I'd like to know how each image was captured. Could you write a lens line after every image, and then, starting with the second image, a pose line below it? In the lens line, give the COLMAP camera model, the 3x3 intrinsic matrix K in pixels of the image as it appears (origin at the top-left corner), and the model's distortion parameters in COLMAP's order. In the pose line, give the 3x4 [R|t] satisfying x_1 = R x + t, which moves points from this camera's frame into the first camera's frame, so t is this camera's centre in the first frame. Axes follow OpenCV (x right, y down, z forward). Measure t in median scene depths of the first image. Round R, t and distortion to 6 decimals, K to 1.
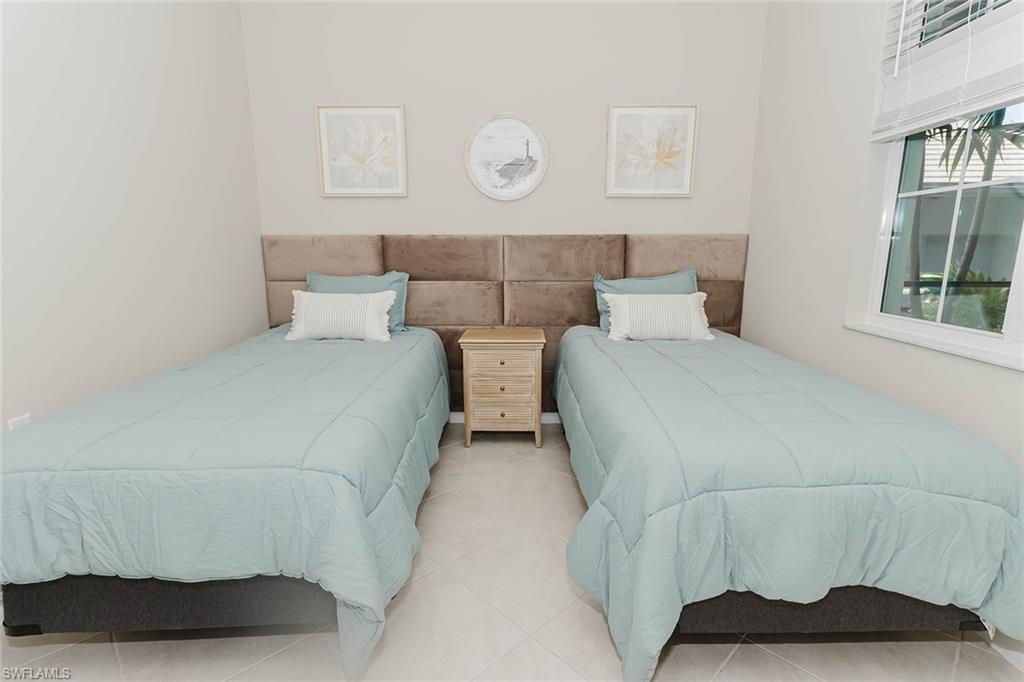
lens RADIAL K [[507.7, 0, 518.8], [0, 507.7, 344.2], [0, 0, 1]] dist [0.004833, -0.000639]
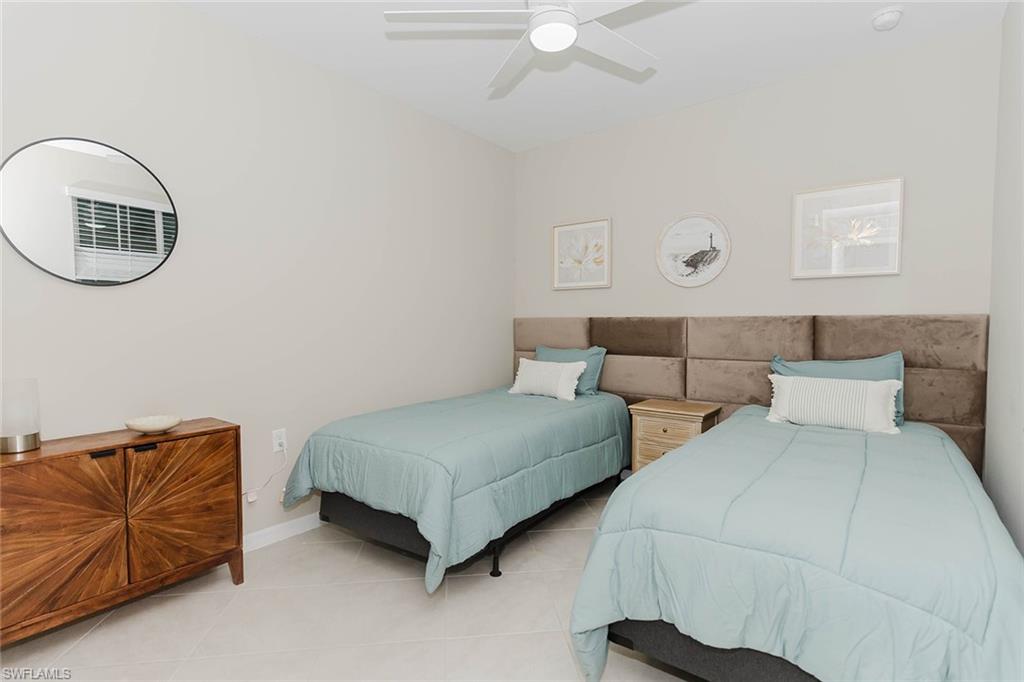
lens RADIAL K [[507.7, 0, 502.7], [0, 507.7, 337.0], [0, 0, 1]] dist [0.004833, -0.000639]
pose [[0.788733, 0.017696, -0.614481, 0.339364], [-0.112501, 0.986859, -0.115984, 0.003238], [0.604354, 0.160610, 0.780359, -0.107889]]
